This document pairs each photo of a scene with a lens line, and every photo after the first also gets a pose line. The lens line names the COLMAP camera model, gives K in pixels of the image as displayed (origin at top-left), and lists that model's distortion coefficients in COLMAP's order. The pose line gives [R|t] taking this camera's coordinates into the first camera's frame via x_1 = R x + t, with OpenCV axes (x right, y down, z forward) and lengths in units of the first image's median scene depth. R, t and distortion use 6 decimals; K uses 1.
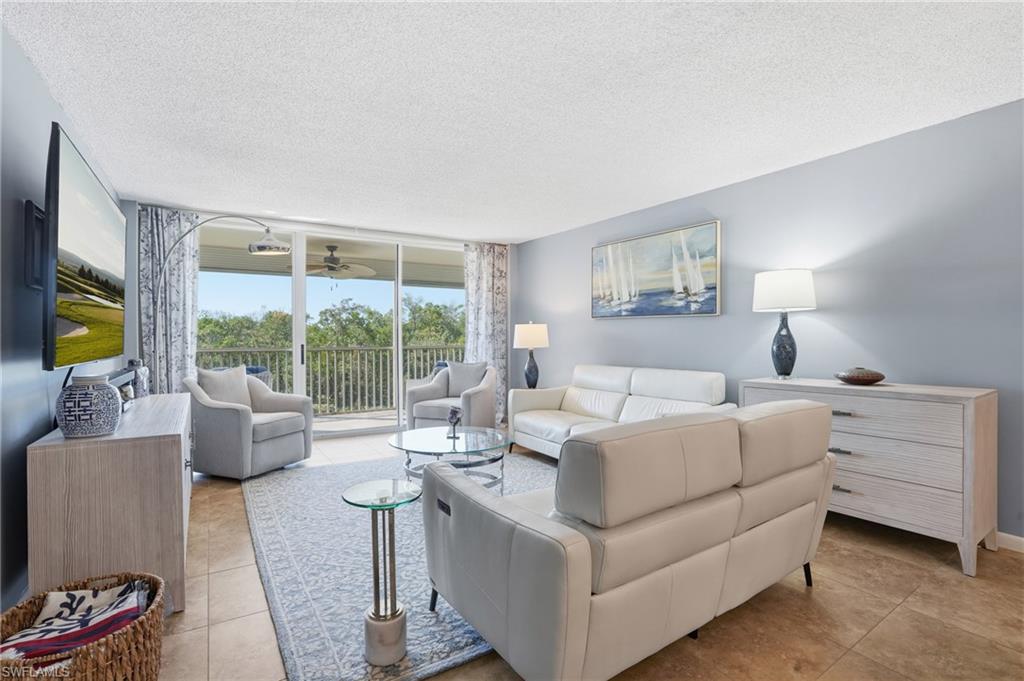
lens RADIAL K [[473.3, 0, 518.8], [0, 473.3, 338.9], [0, 0, 1]] dist [-0.055015, 0.018405]
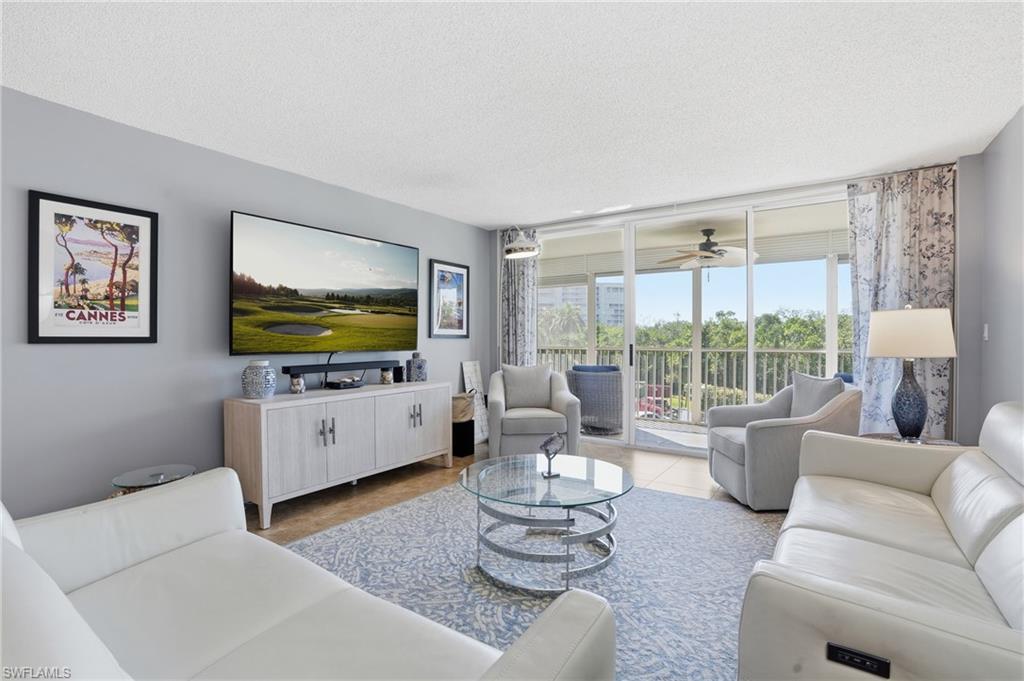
lens RADIAL K [[473.3, 0, 507.1], [0, 473.3, 344.5], [0, 0, 1]] dist [-0.055015, 0.018405]
pose [[0.388251, 0.014423, -0.921441, 0.354082], [-0.002434, 0.999890, 0.014625, -0.000691], [0.921551, -0.003435, 0.388243, 0.469813]]
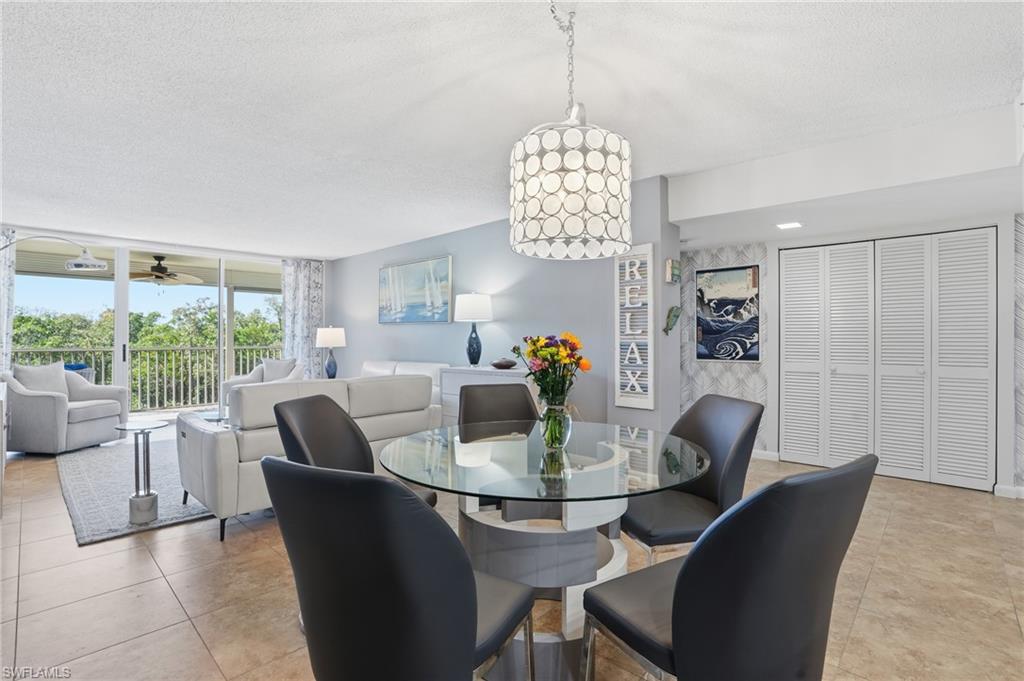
lens RADIAL K [[473.3, 0, 512.0], [0, 473.3, 336.0], [0, 0, 1]] dist [-0.055015, 0.018405]
pose [[0.973801, 0.003065, 0.227380, 0.238916], [-0.000844, 0.999951, -0.009867, 0.001843], [-0.227399, 0.009417, 0.973756, -0.357829]]
